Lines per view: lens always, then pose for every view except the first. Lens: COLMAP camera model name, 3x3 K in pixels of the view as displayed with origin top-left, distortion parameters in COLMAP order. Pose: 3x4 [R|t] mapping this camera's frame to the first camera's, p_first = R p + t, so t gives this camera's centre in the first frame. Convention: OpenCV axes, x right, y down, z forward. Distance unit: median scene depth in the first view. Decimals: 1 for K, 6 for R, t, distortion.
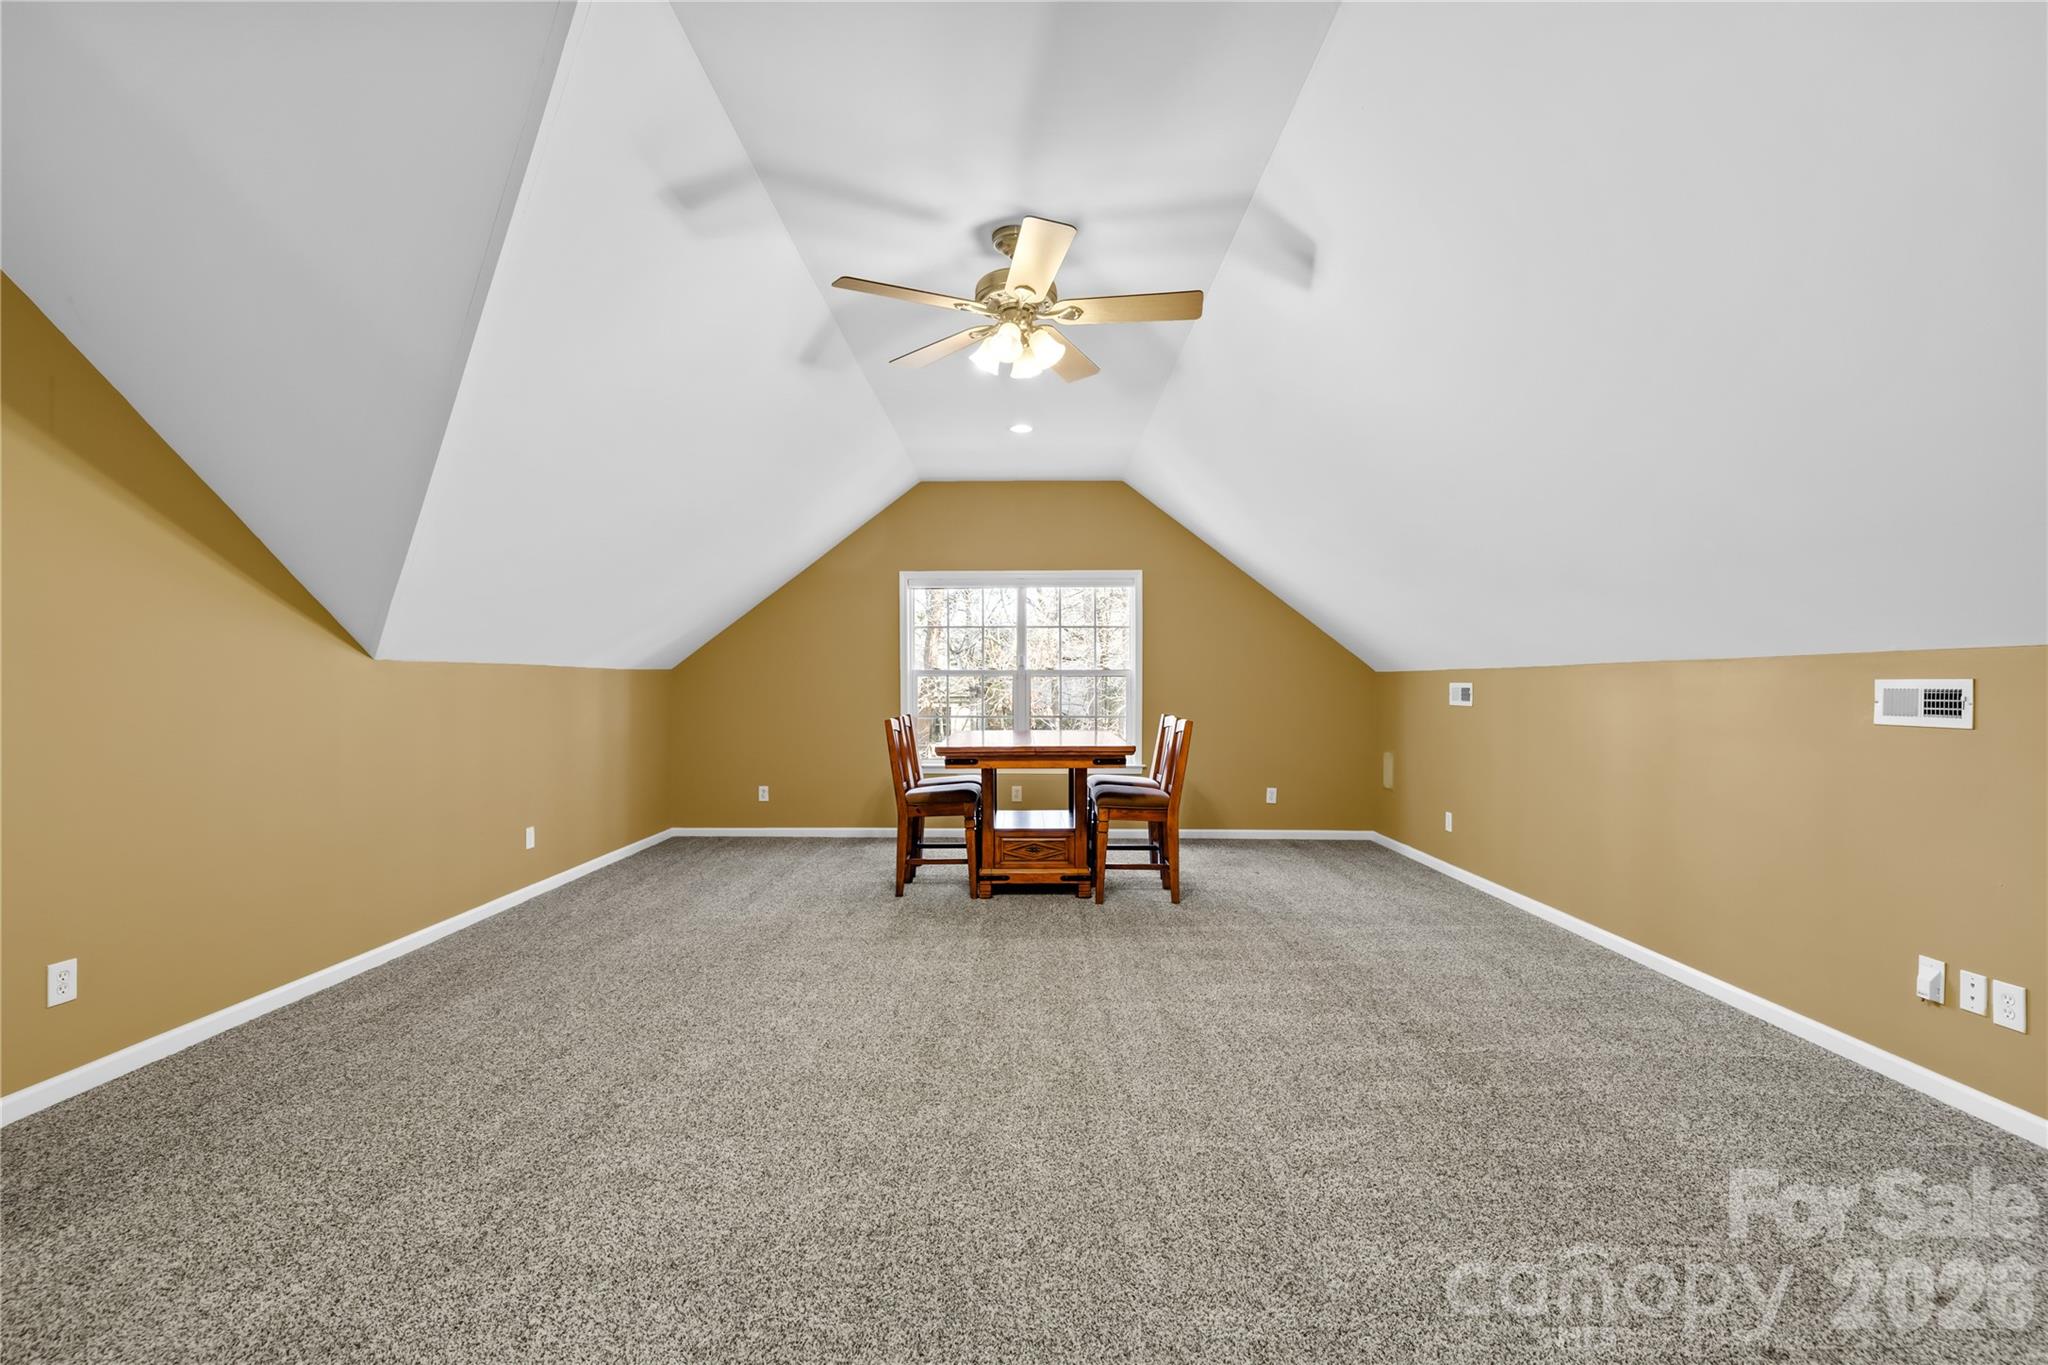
lens RADIAL K [[869.9, 0, 1024.0], [0, 869.9, 694.5], [0, 0, 1]] dist [-0.000928, -0.000040]
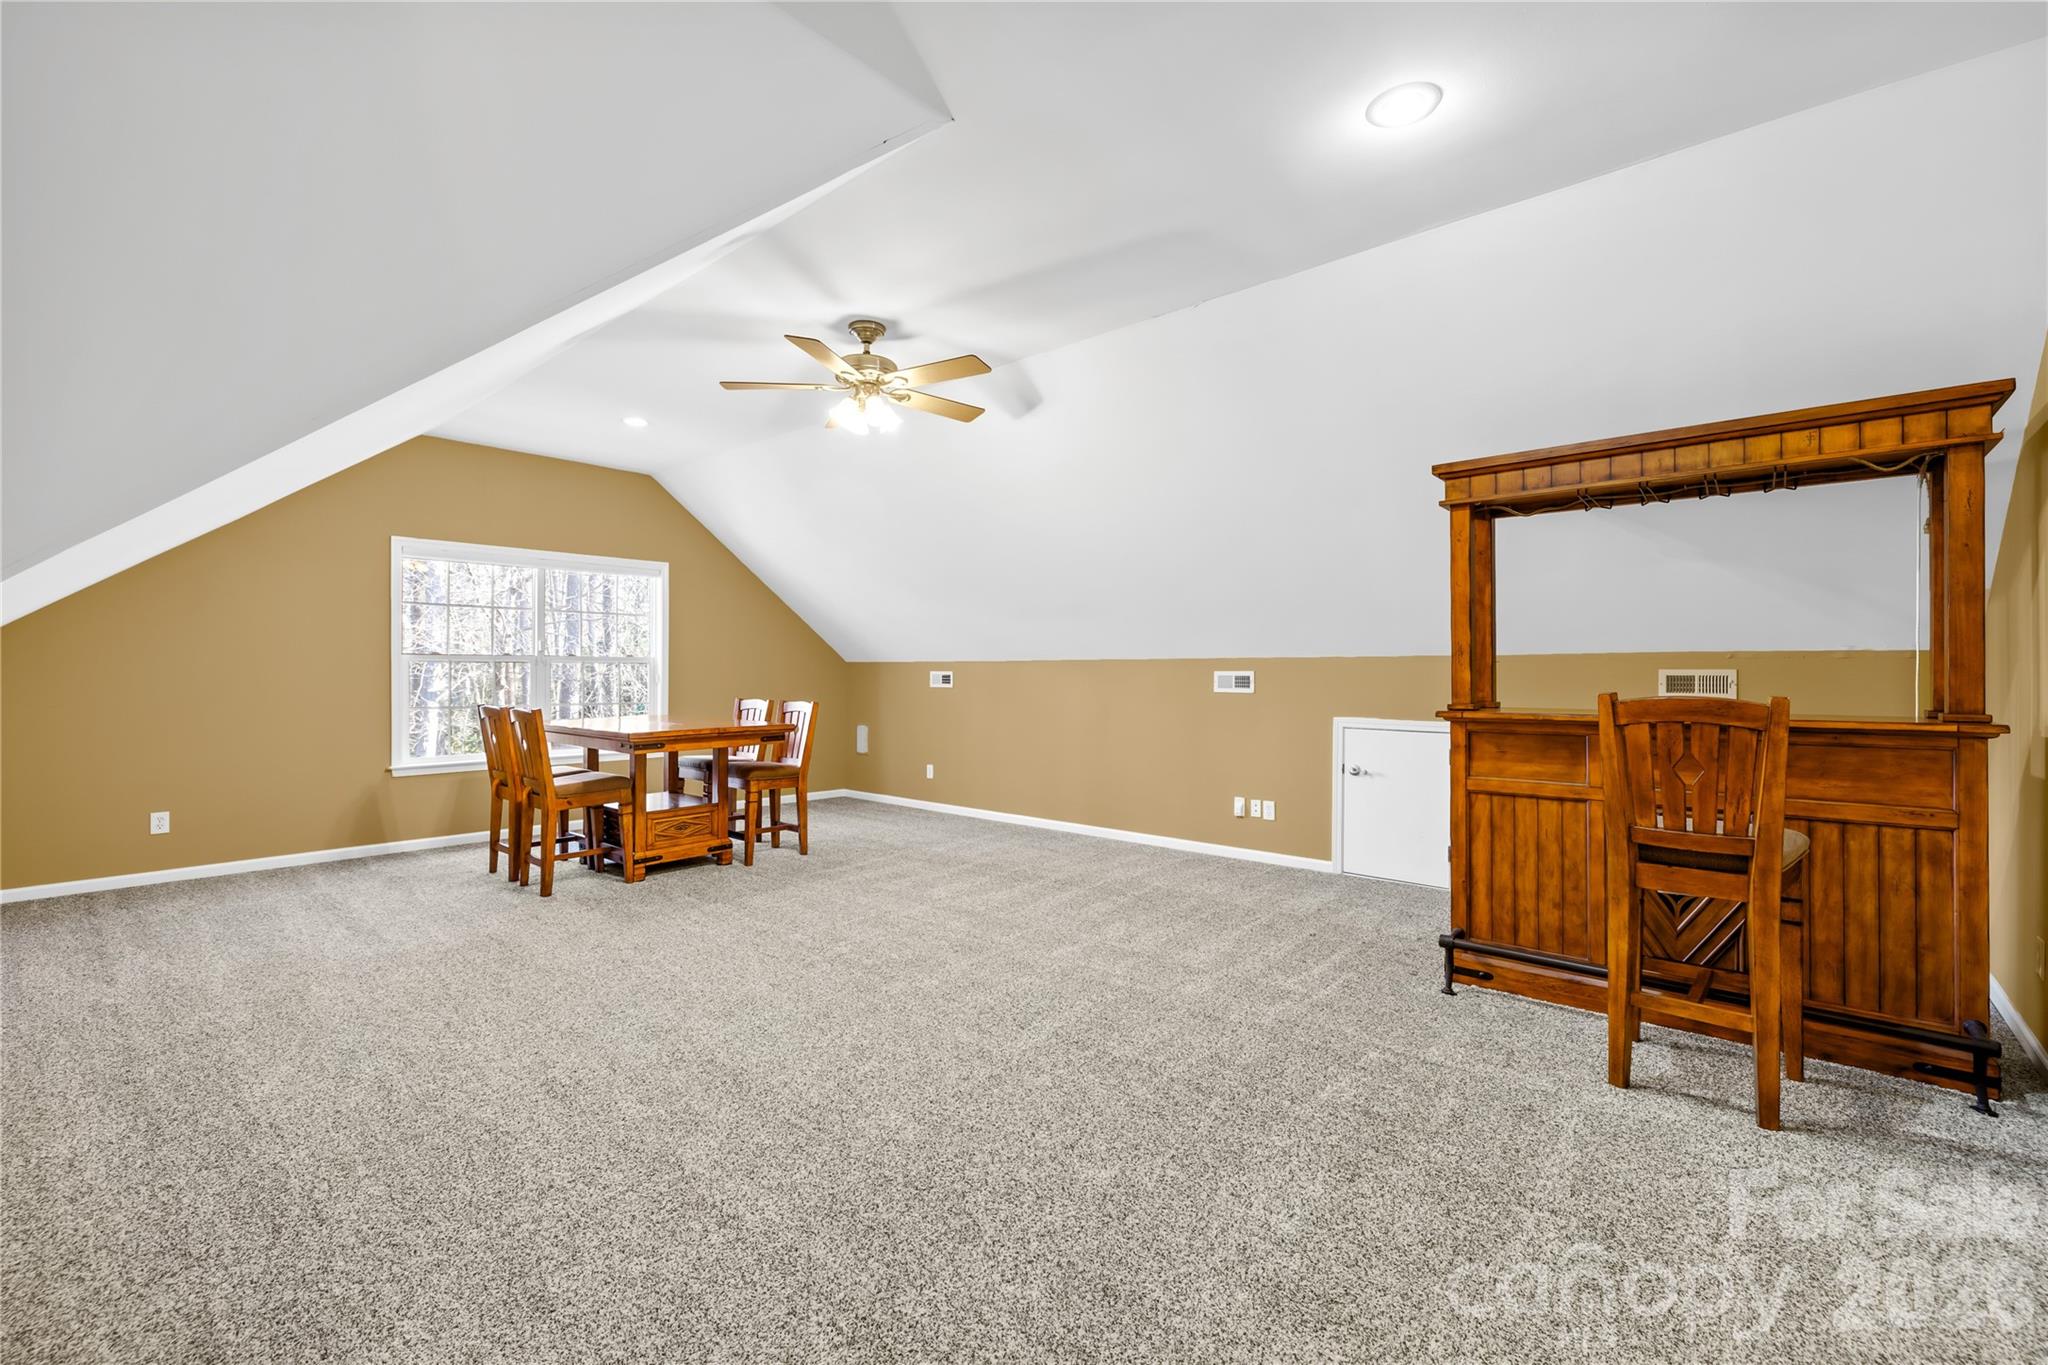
lens RADIAL K [[870.8, 0, 1011.0], [0, 870.8, 672.4], [0, 0, 1]] dist [-0.000930, -0.000146]
pose [[0.648681, 0.001430, 0.761059, -0.575671], [0.005796, 0.999960, -0.006819, -0.001568], [-0.761038, 0.008834, 0.648647, 0.001482]]
